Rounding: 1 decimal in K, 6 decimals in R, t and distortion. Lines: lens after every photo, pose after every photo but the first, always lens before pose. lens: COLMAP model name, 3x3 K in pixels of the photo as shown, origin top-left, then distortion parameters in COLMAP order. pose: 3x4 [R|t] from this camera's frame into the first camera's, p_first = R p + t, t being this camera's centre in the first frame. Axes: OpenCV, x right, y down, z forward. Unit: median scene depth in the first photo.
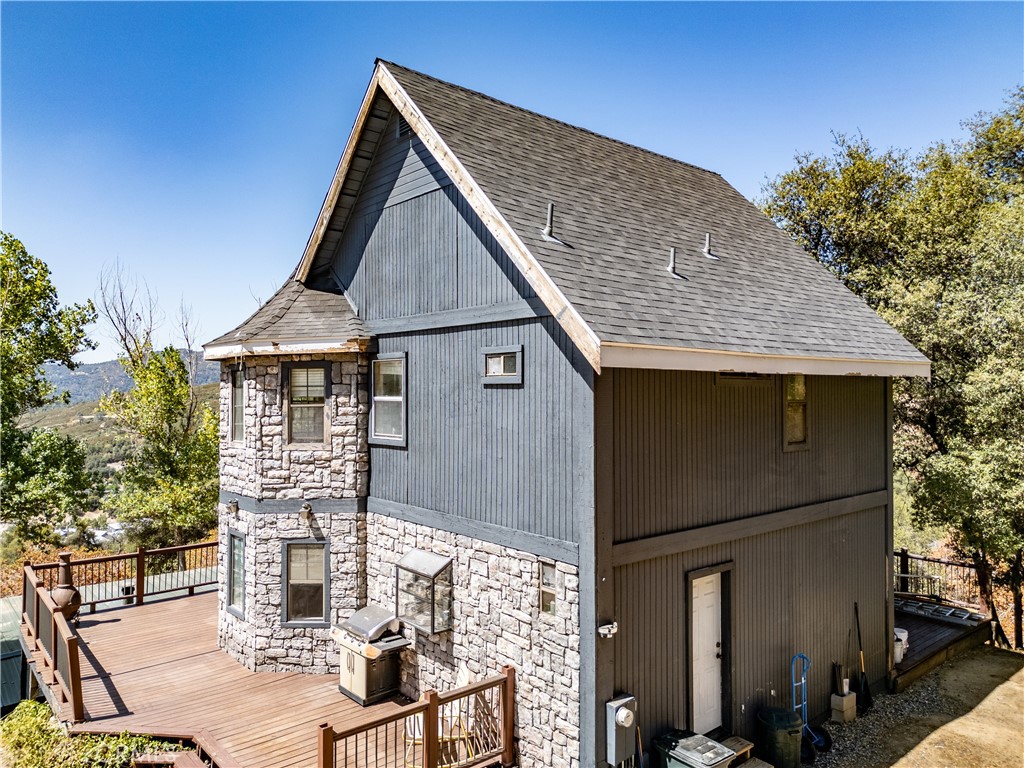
lens RADIAL K [[743.0, 0, 513.0], [0, 743.0, 384.7], [0, 0, 1]] dist [0.062959, -0.055921]
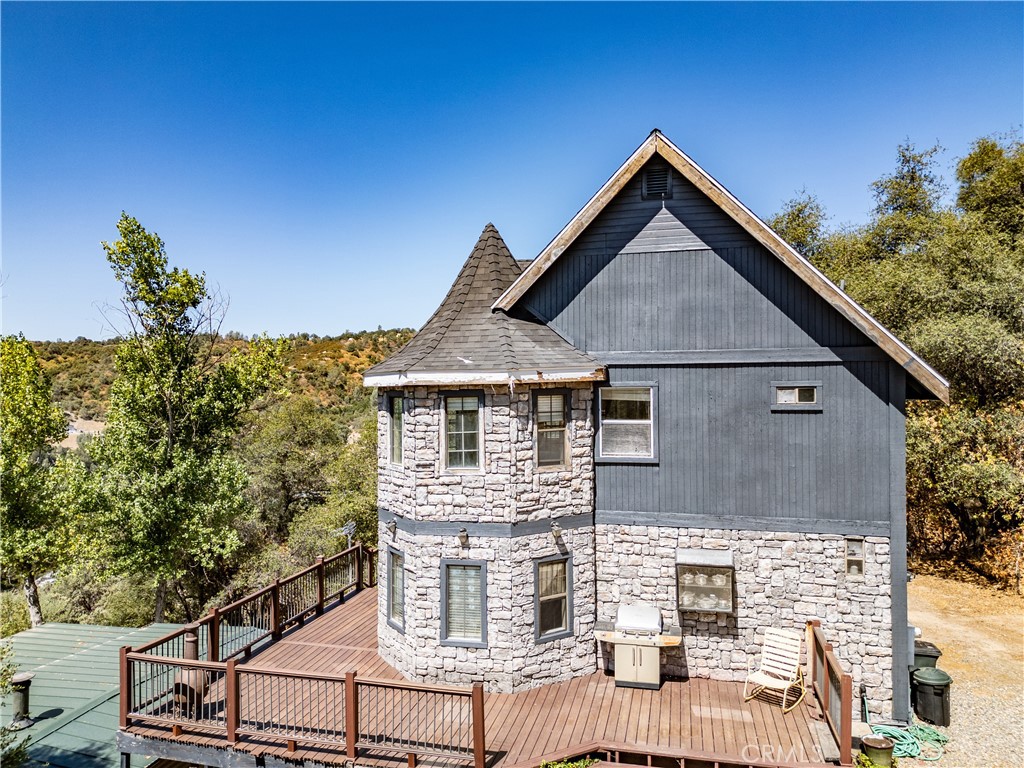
lens RADIAL K [[743.0, 0, 512.0], [0, 743.0, 383.7], [0, 0, 1]] dist [0.062959, -0.055921]
pose [[0.800303, 0.002092, 0.599593, -0.961073], [0.001239, 0.999986, -0.005142, -0.032821], [-0.599595, 0.004858, 0.800289, 0.188369]]
